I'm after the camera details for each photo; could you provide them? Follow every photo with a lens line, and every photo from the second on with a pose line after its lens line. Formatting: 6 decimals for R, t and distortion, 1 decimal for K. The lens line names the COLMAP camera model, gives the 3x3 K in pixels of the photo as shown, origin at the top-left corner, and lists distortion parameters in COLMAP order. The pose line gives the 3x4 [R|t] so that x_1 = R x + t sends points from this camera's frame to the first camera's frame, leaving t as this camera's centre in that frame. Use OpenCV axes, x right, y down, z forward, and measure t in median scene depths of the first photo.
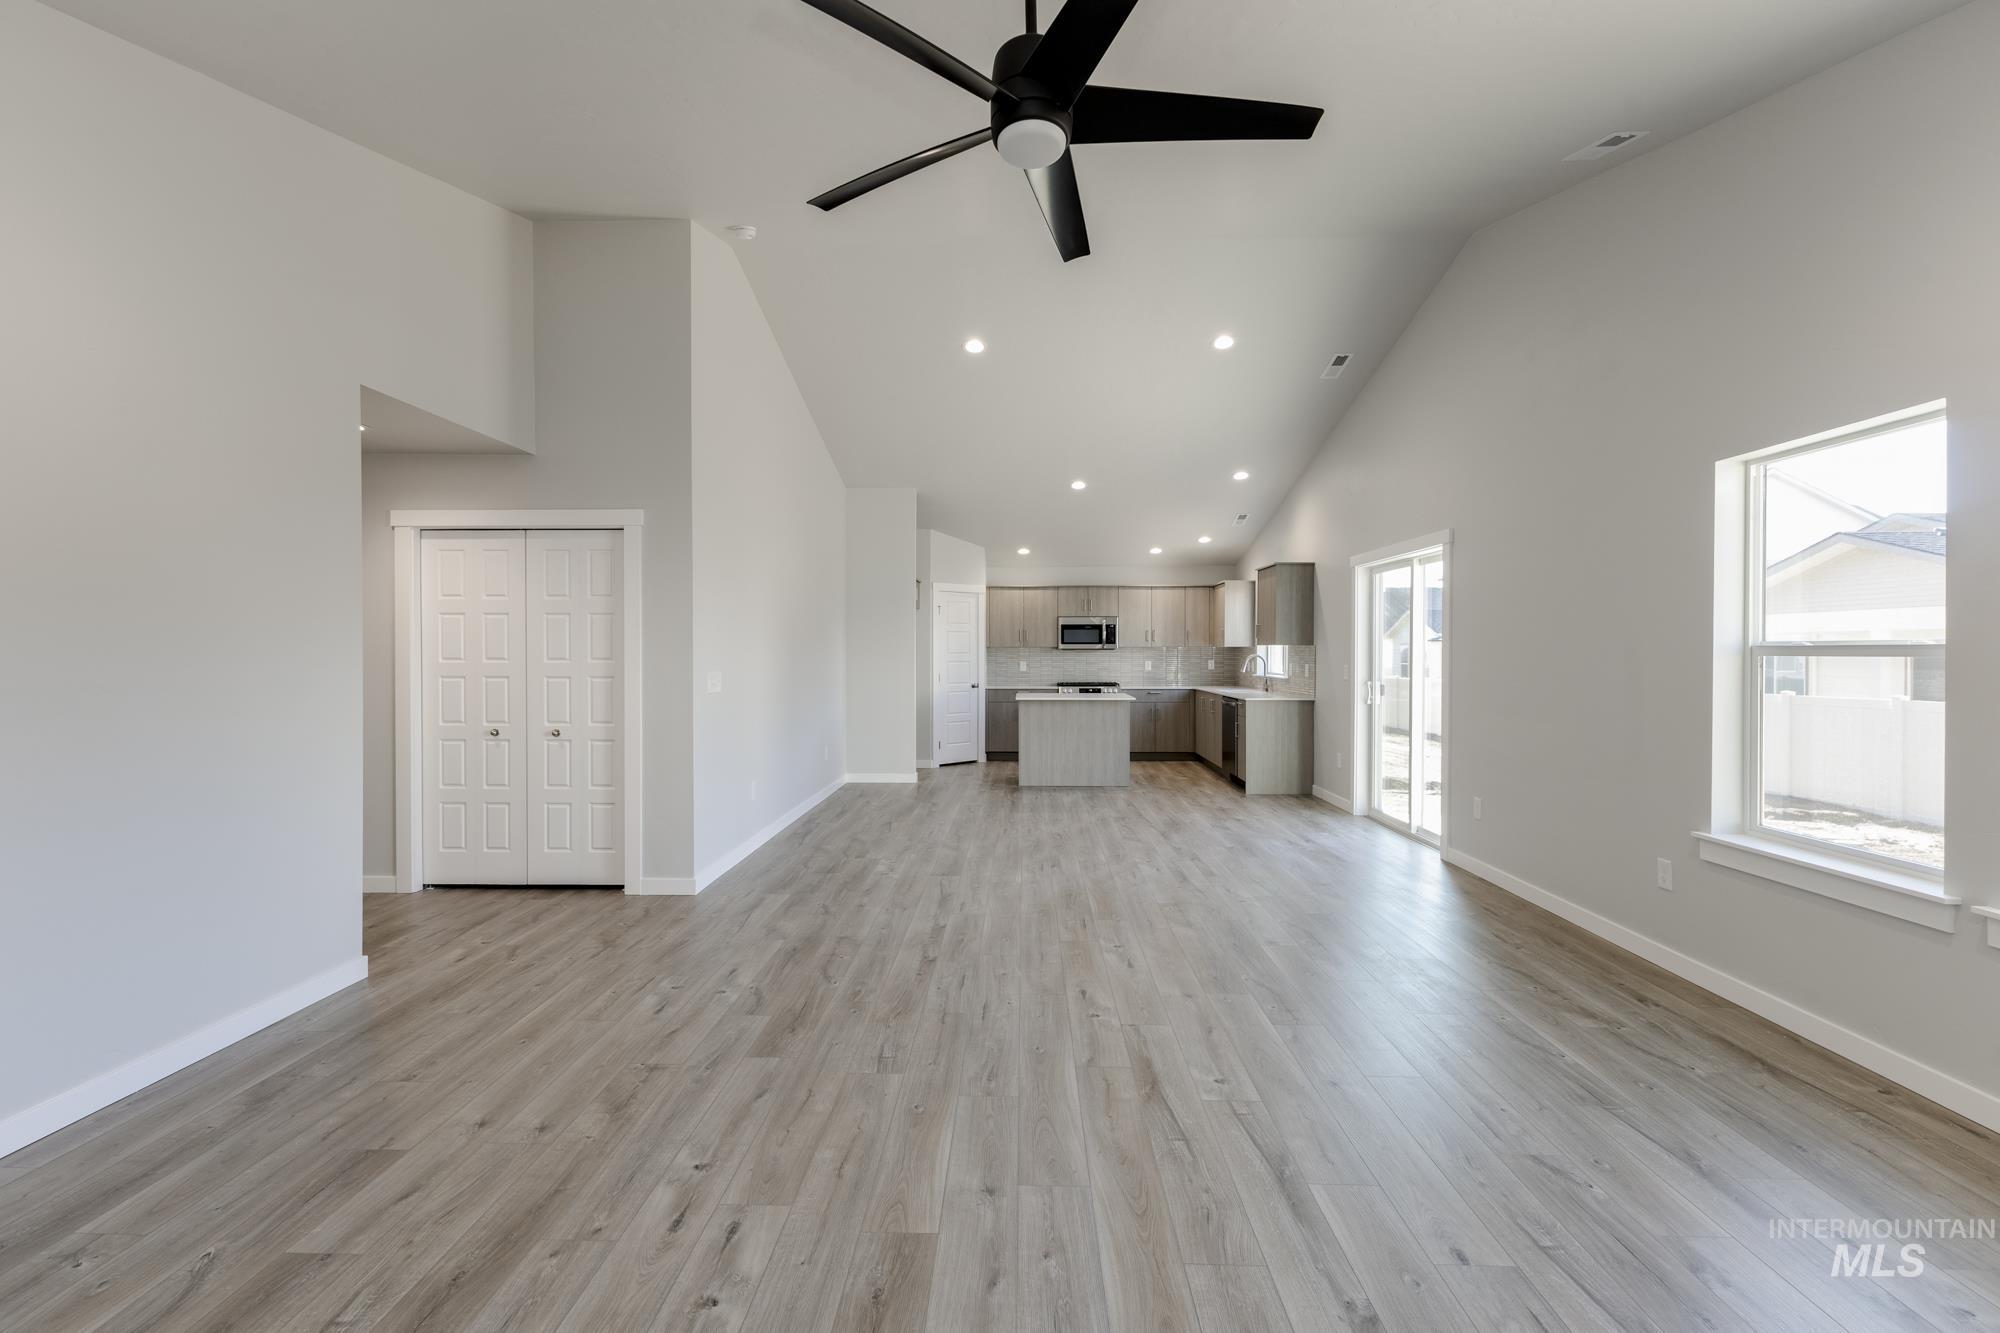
lens RADIAL K [[885.2, 0, 1006.0], [0, 885.2, 653.6], [0, 0, 1]] dist [0.043311, 0.000013]
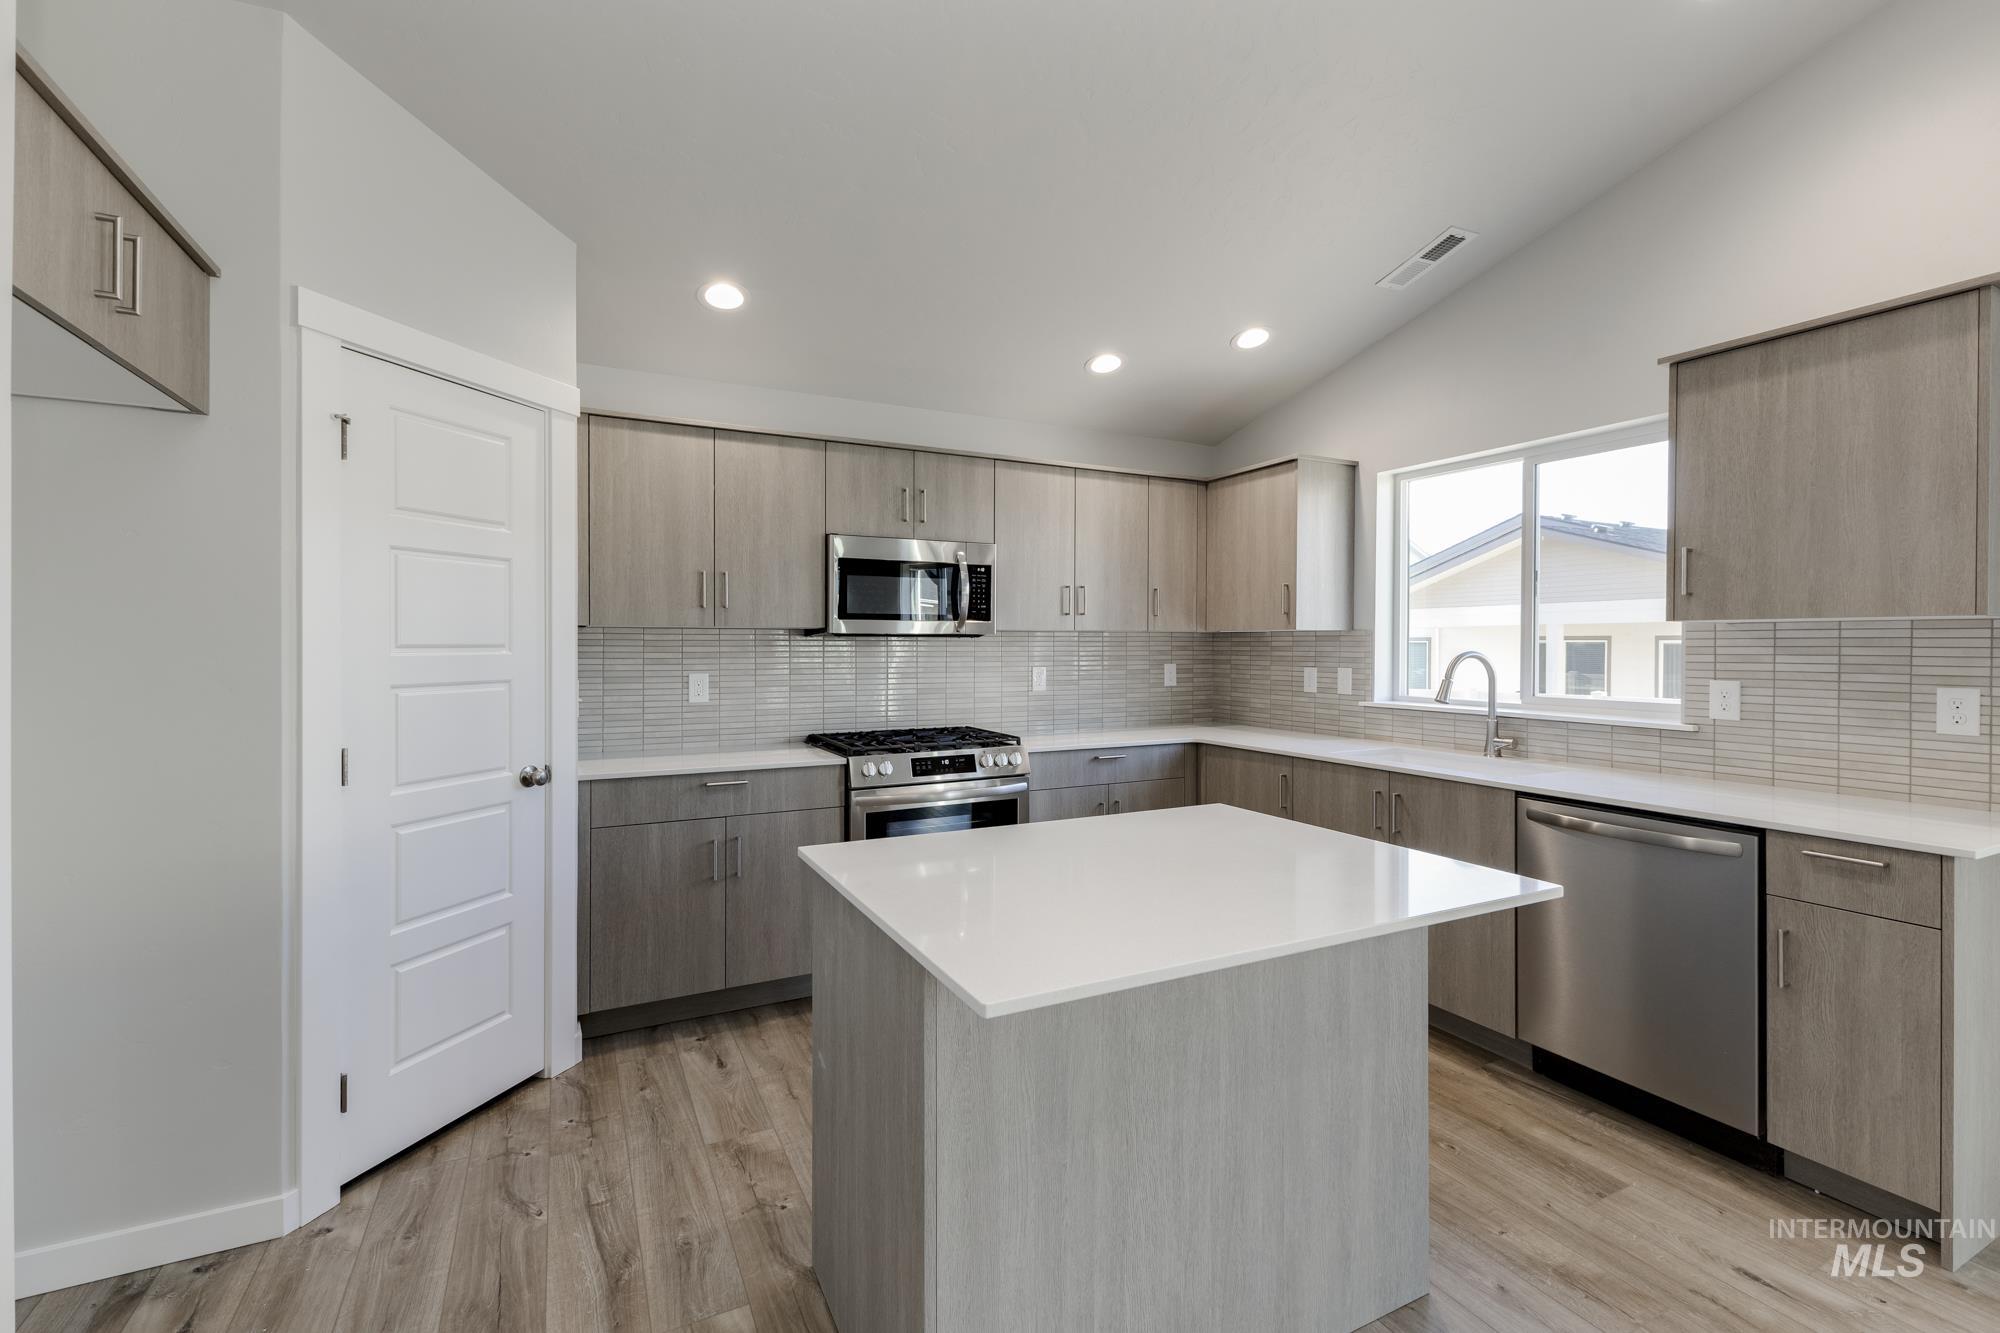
lens RADIAL K [[885.2, 0, 1006.0], [0, 885.2, 653.6], [0, 0, 1]] dist [0.043311, 0.000013]
pose [[0.876769, -0.005346, 0.480883, -0.039206], [0.003775, 0.999984, 0.004234, 0.000414], [-0.480898, -0.001897, 0.876775, 0.688854]]
